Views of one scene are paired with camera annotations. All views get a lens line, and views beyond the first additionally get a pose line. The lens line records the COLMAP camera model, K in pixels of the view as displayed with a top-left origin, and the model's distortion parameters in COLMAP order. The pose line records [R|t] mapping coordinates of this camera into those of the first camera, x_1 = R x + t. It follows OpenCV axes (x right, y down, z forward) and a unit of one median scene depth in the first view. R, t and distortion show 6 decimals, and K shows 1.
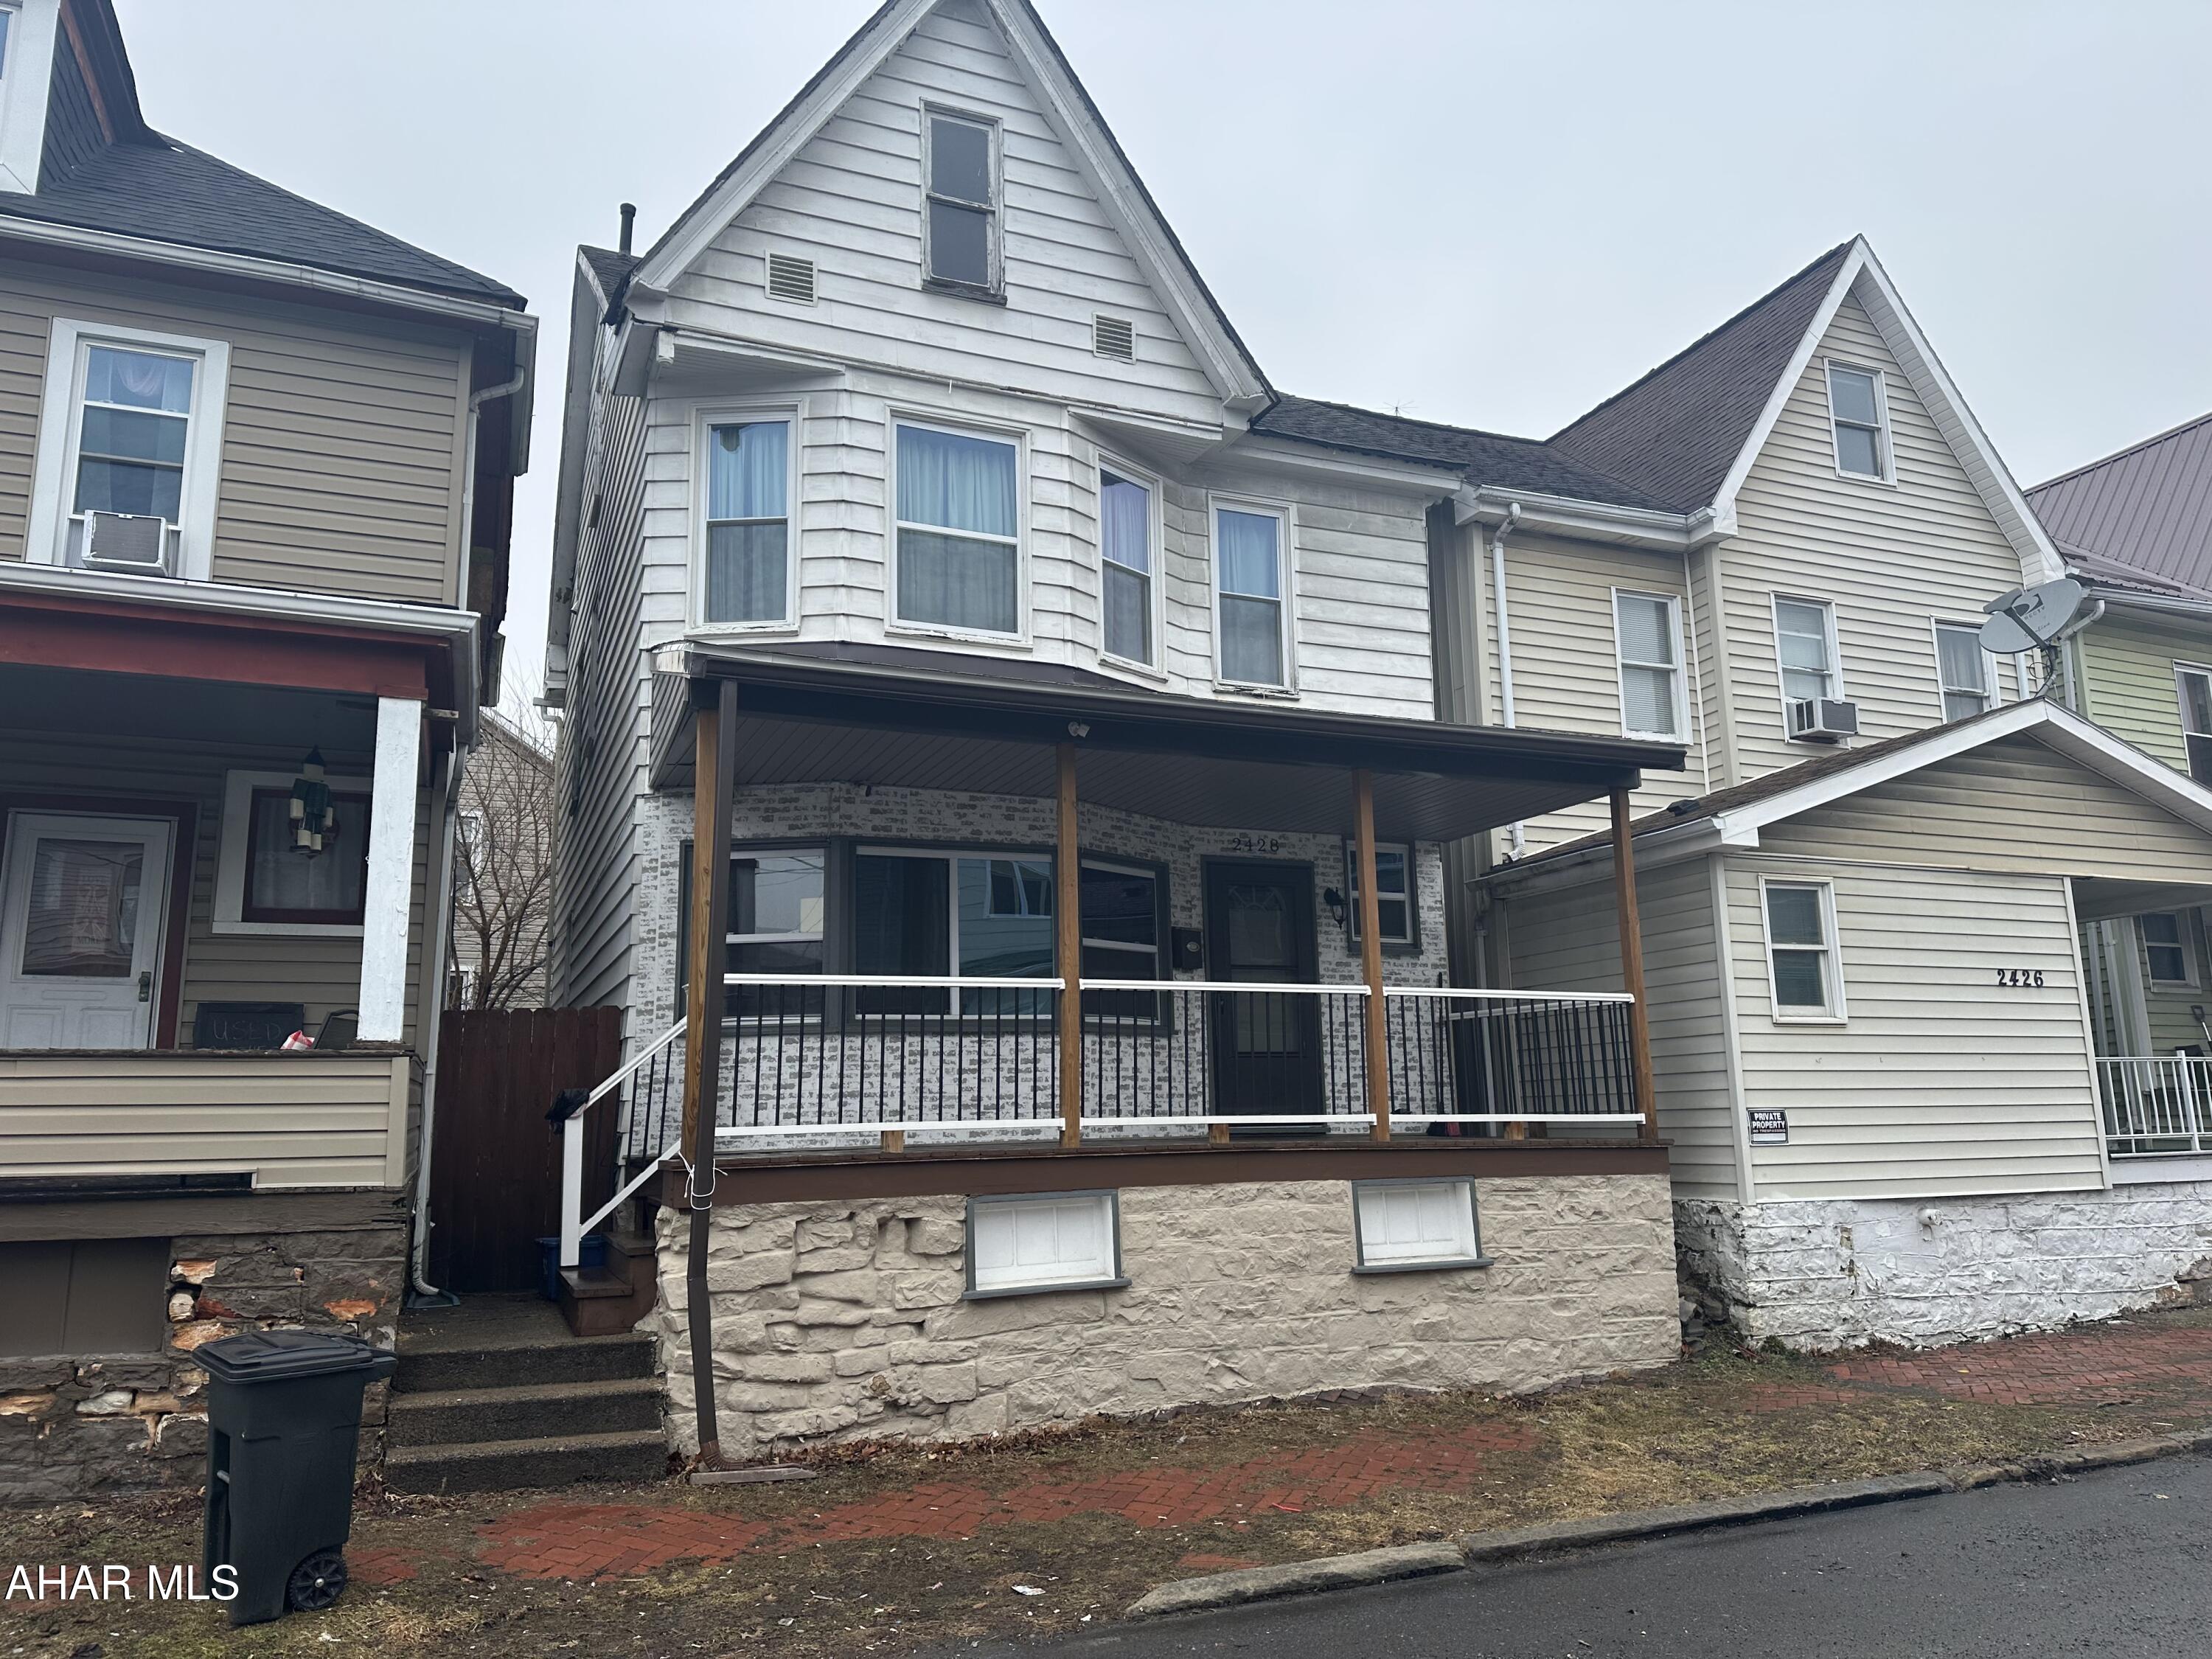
lens RADIAL K [[1559.2, 0, 1102.1], [0, 1559.2, 832.7], [0, 0, 1]] dist [0.002101, -0.019767]
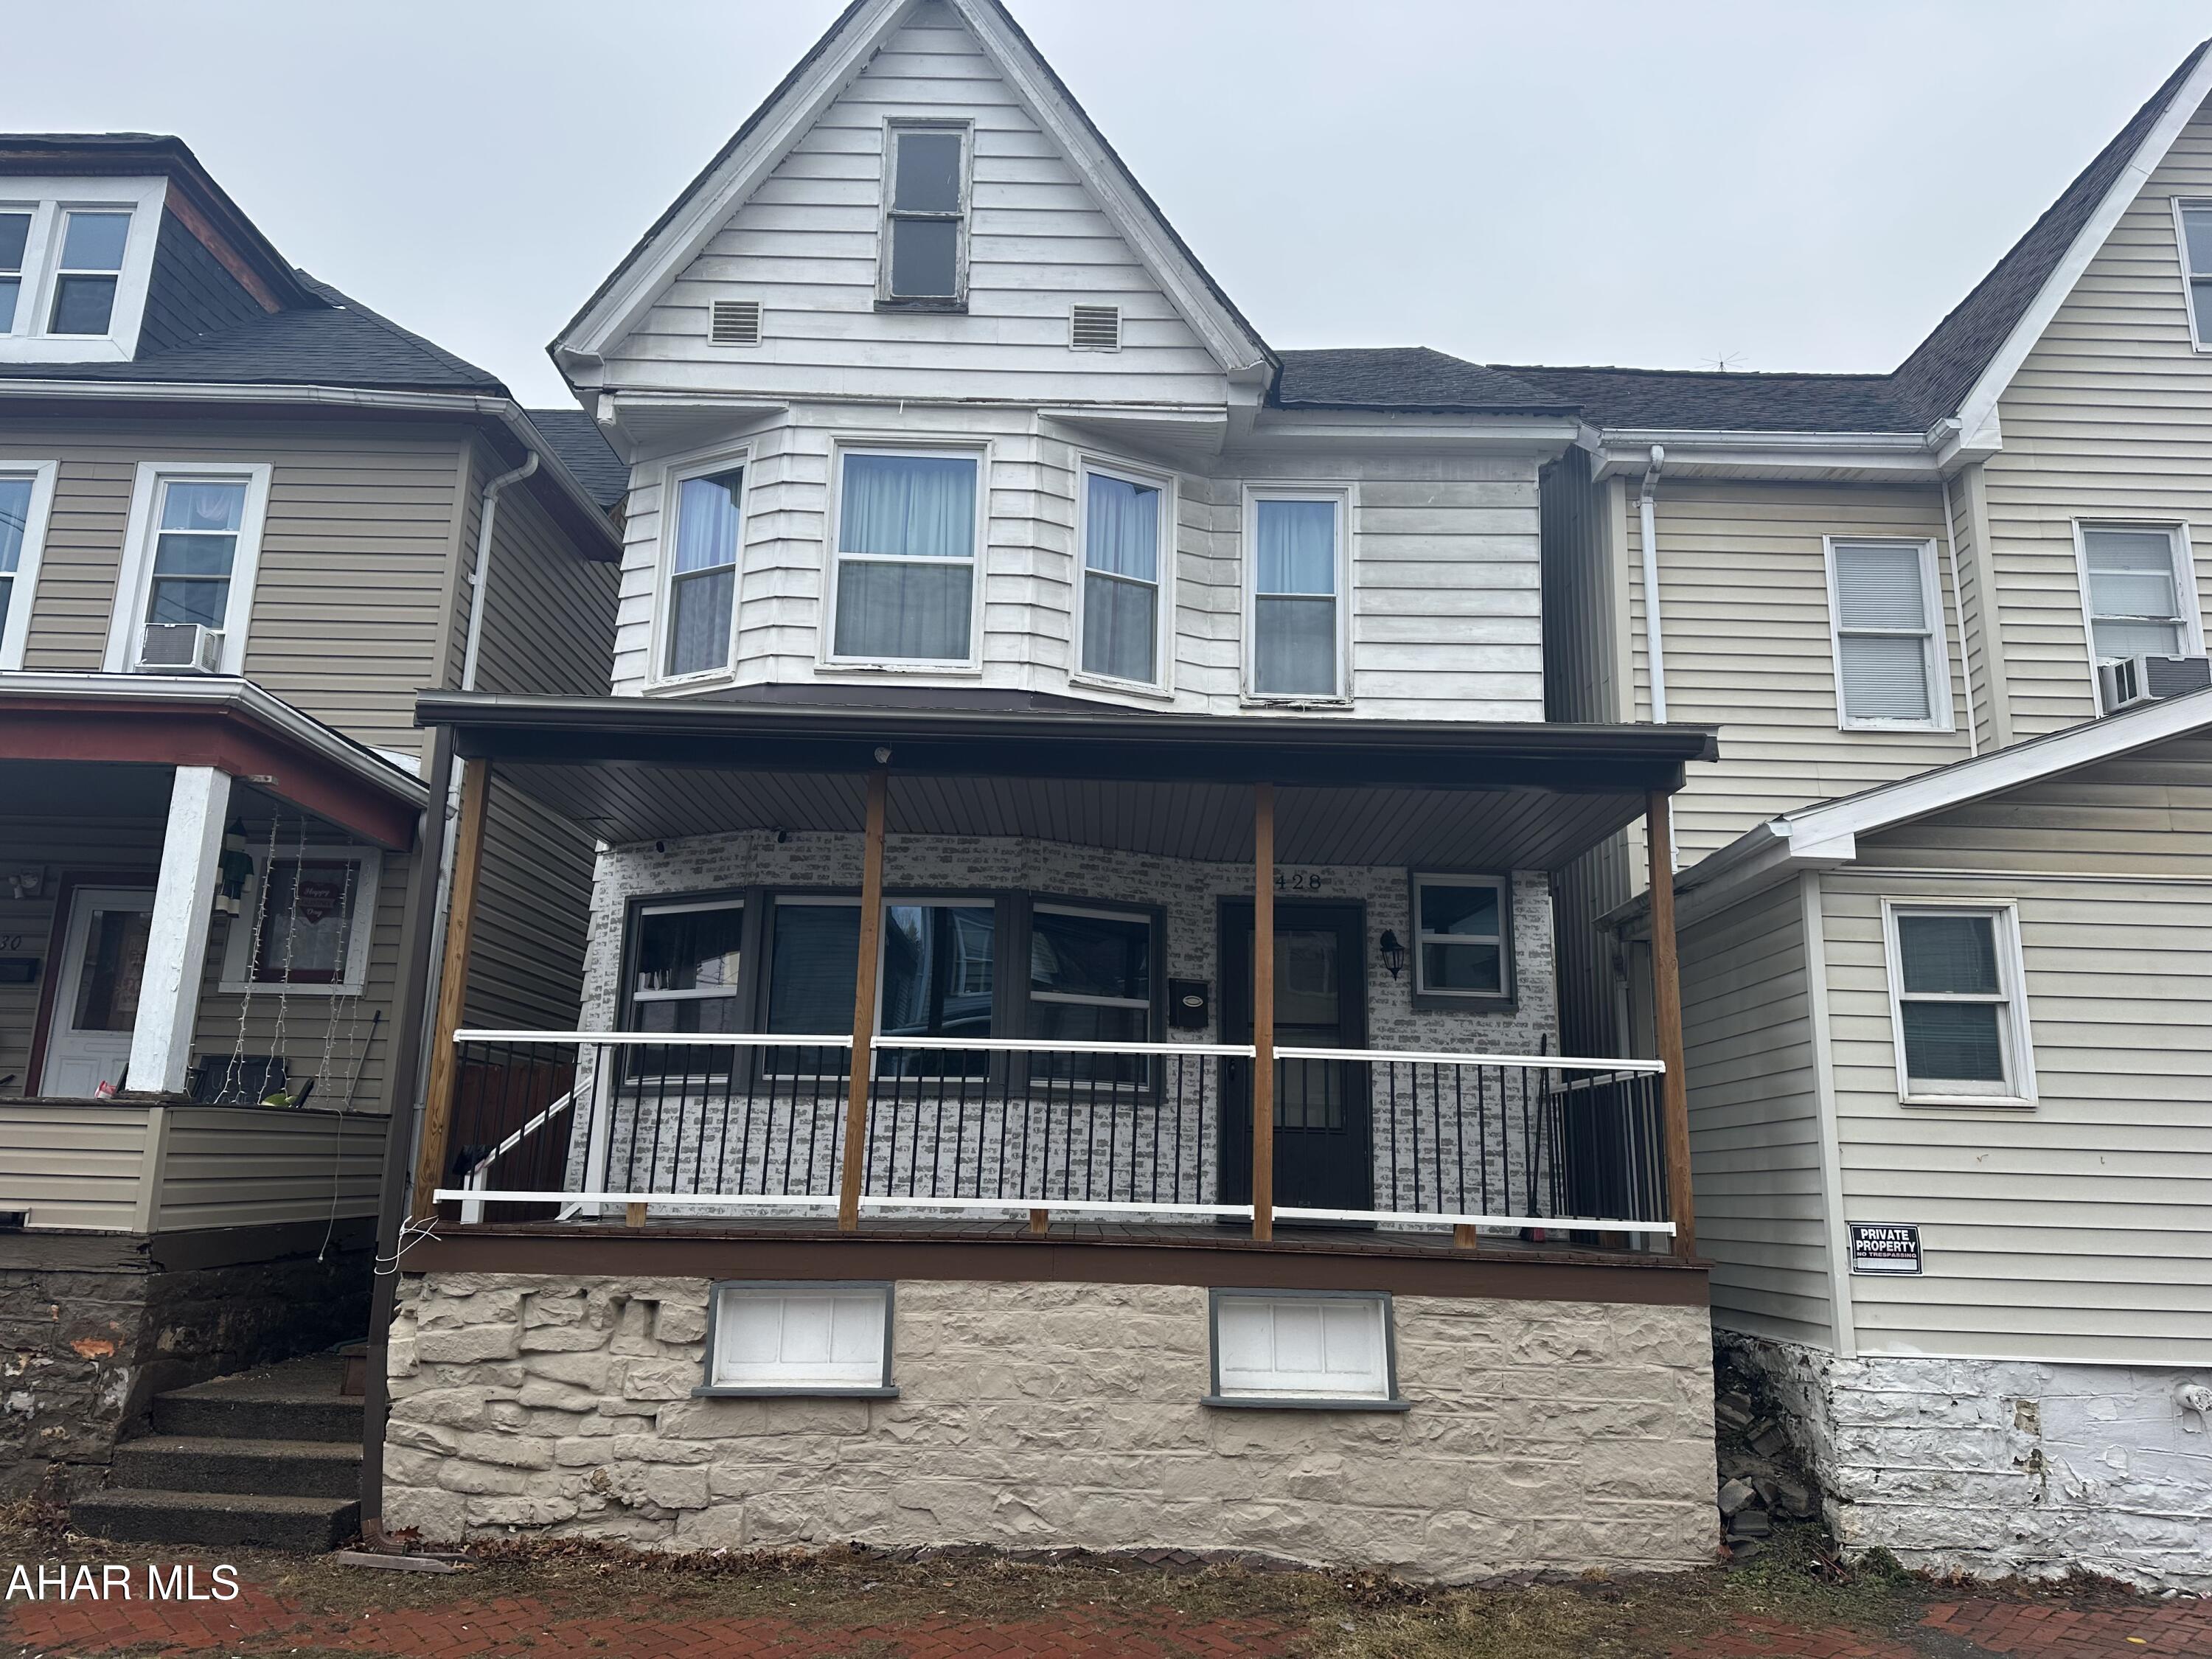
lens RADIAL K [[1559.2, 0, 1117.9], [0, 1559.2, 824.3], [0, 0, 1]] dist [0.002101, -0.019767]
pose [[0.921014, -0.049126, -0.386419, 0.393988], [0.031543, 0.998164, -0.051716, 0.020097], [0.388250, 0.035443, 0.920872, 0.200580]]
